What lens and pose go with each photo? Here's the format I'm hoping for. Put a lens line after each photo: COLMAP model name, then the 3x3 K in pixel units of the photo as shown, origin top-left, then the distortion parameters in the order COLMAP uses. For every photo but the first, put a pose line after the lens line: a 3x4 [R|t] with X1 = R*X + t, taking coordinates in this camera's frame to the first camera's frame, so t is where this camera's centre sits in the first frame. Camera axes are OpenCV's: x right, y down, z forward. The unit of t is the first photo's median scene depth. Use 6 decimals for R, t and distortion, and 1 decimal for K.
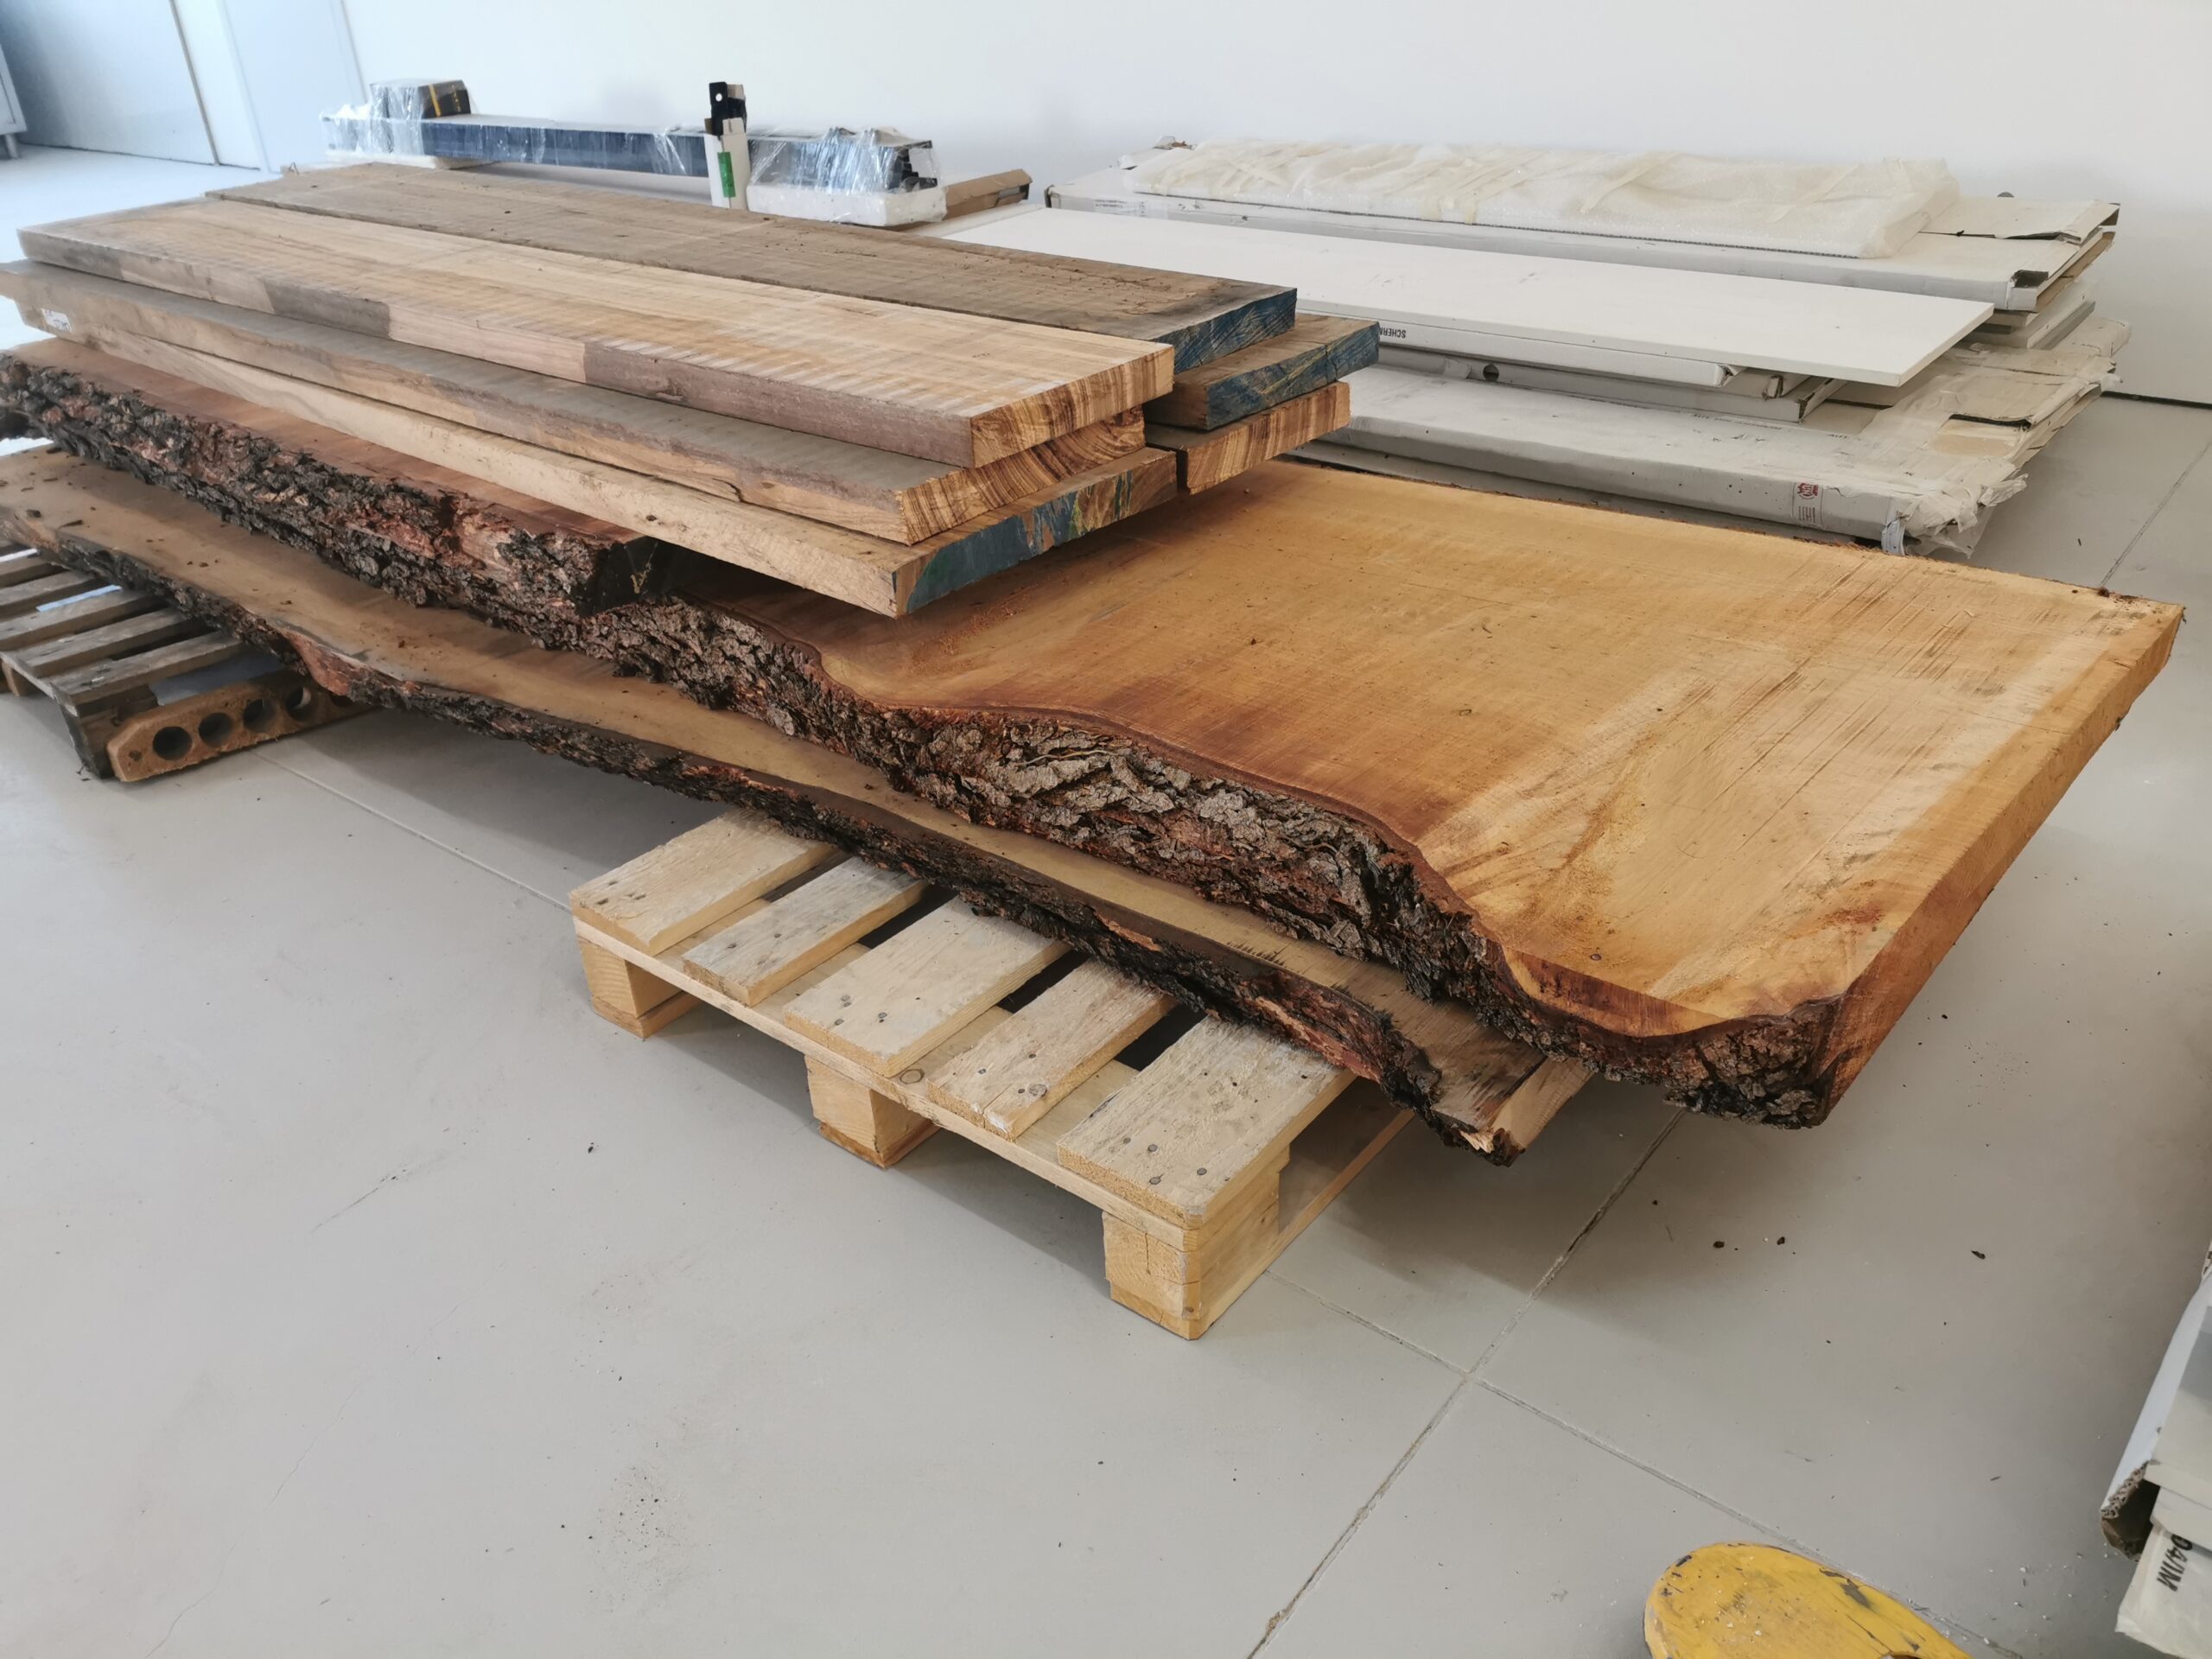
lens RADIAL K [[1723.8, 0, 1104.6], [0, 1723.8, 822.4], [0, 0, 1]] dist [0.046133, -0.053652]
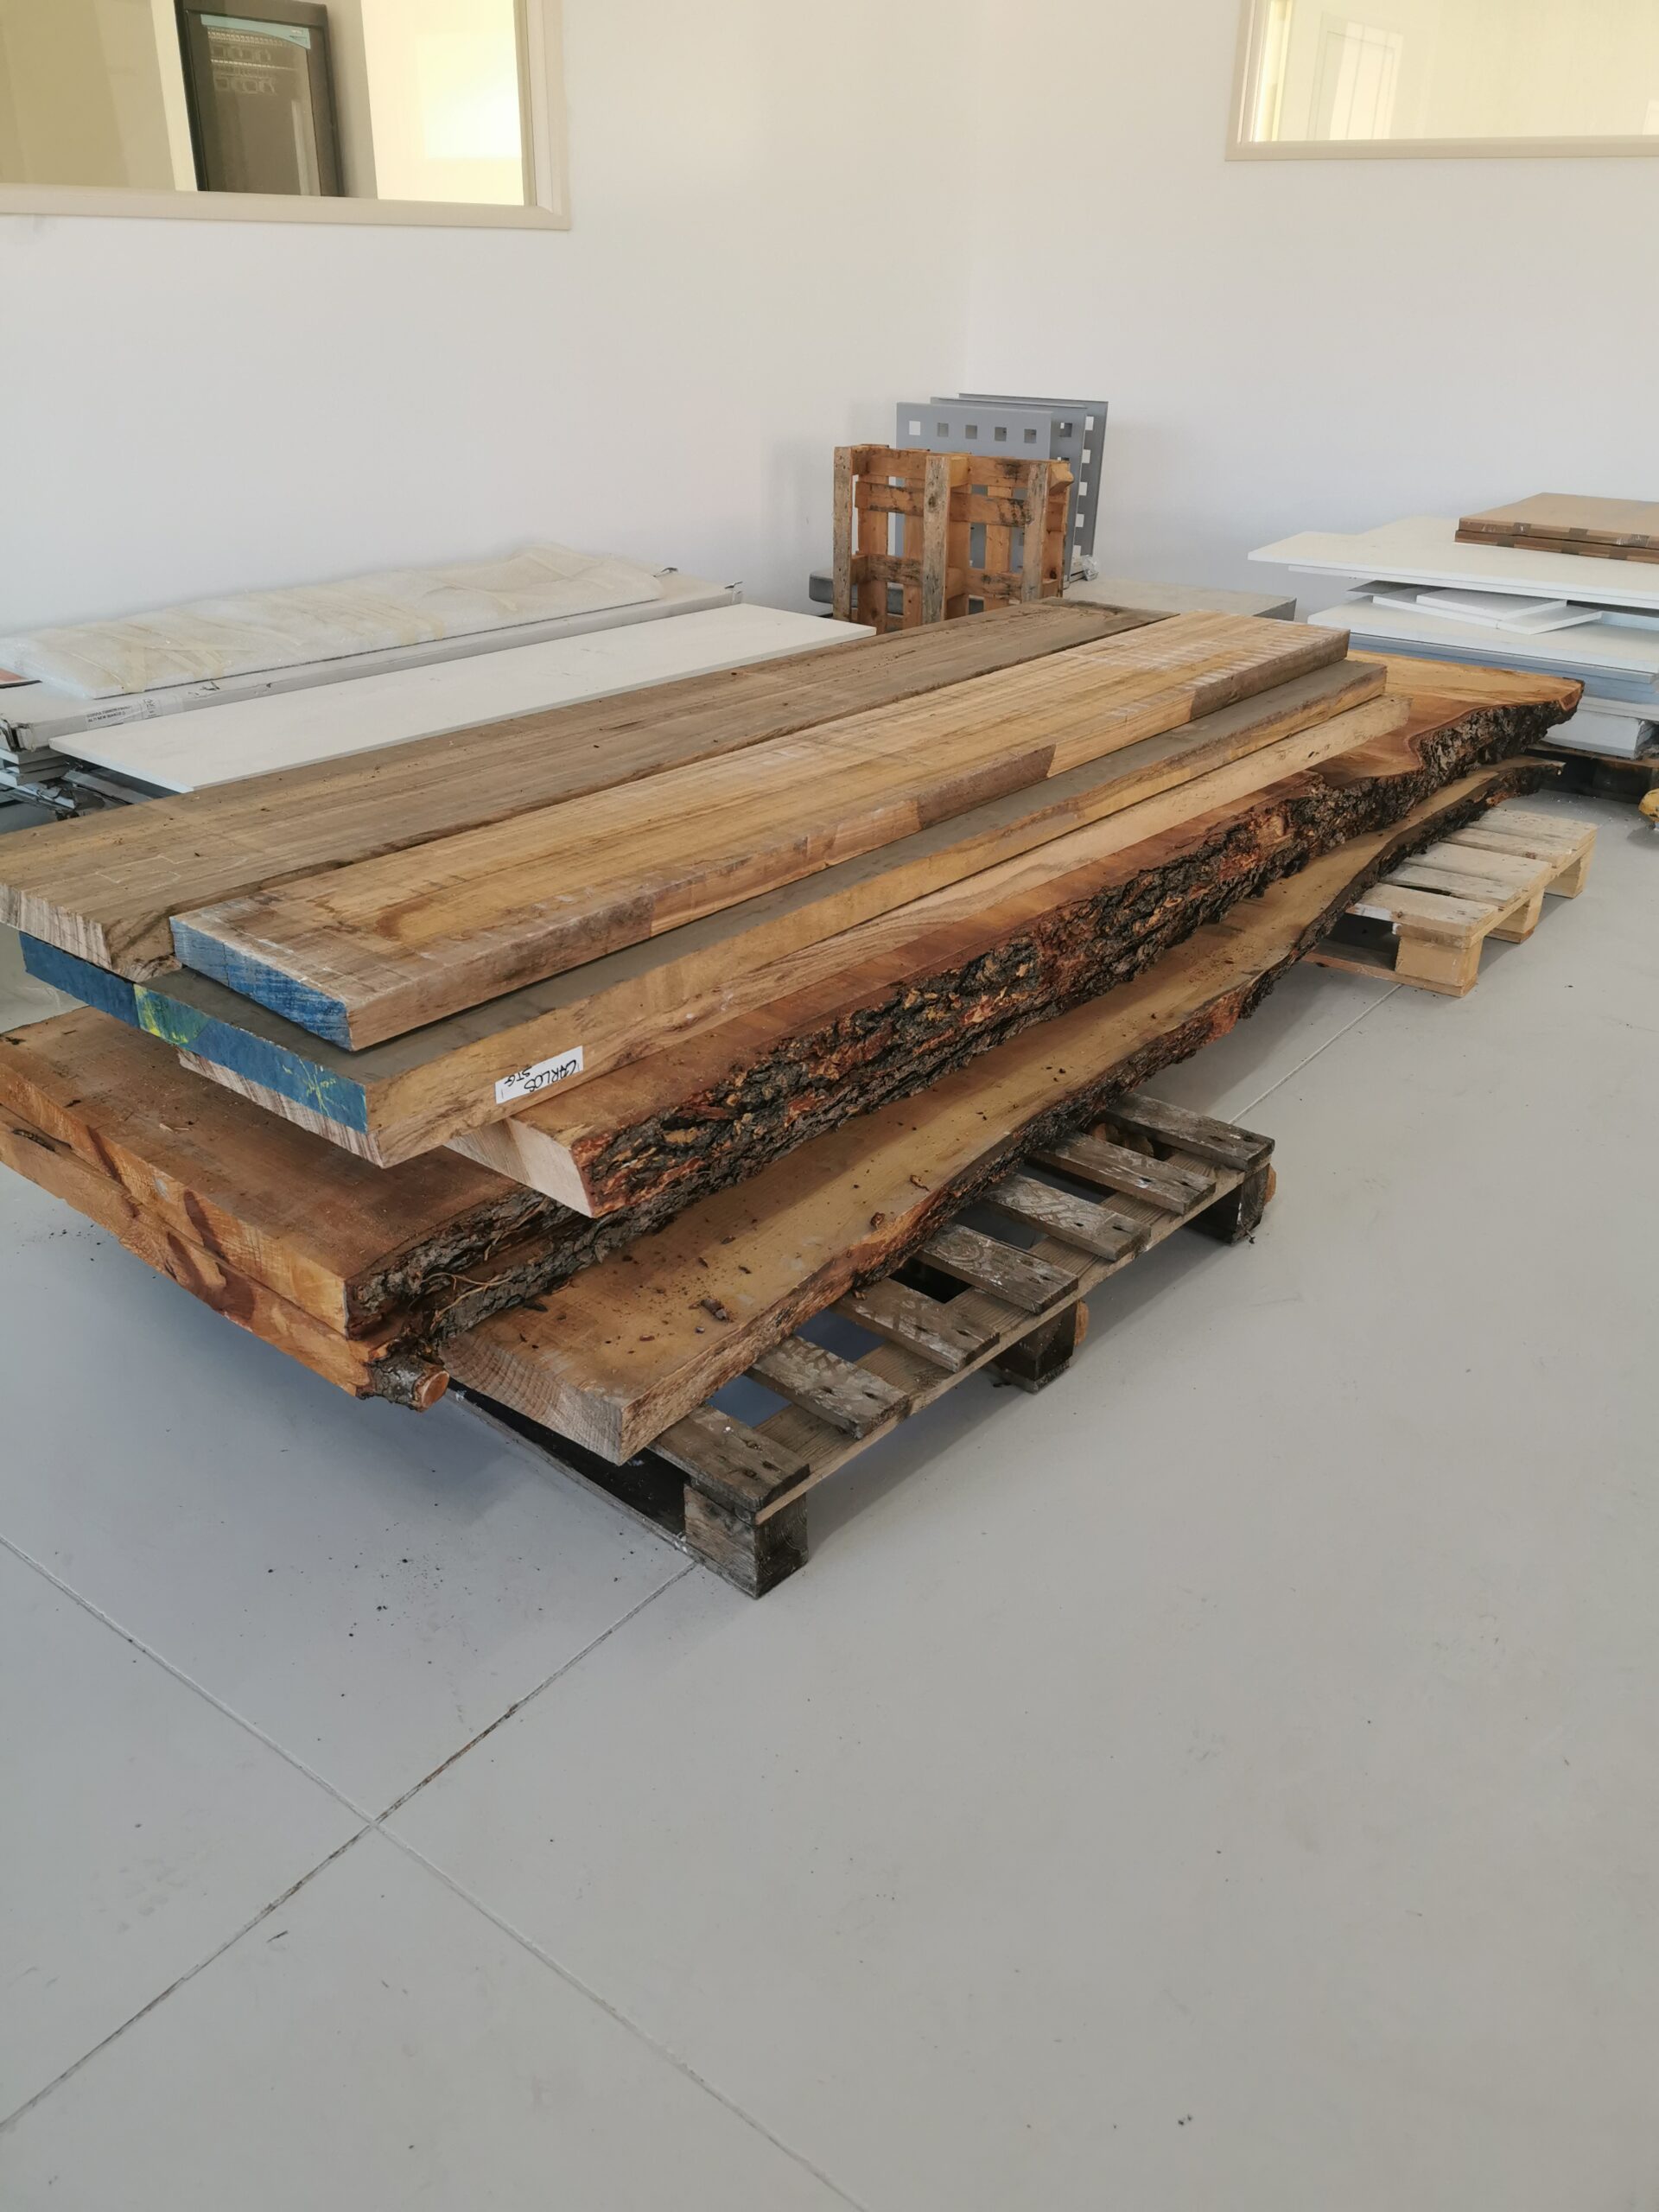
lens RADIAL K [[1723.8, 0, 831.7], [0, 1723.8, 1104.1], [0, 0, 1]] dist [0.046133, -0.053652]
pose [[-0.050117, -0.392261, 0.918488, -2.285349], [0.471157, 0.801594, 0.368047, -0.891086], [-0.880624, 0.451197, 0.144643, 1.630005]]
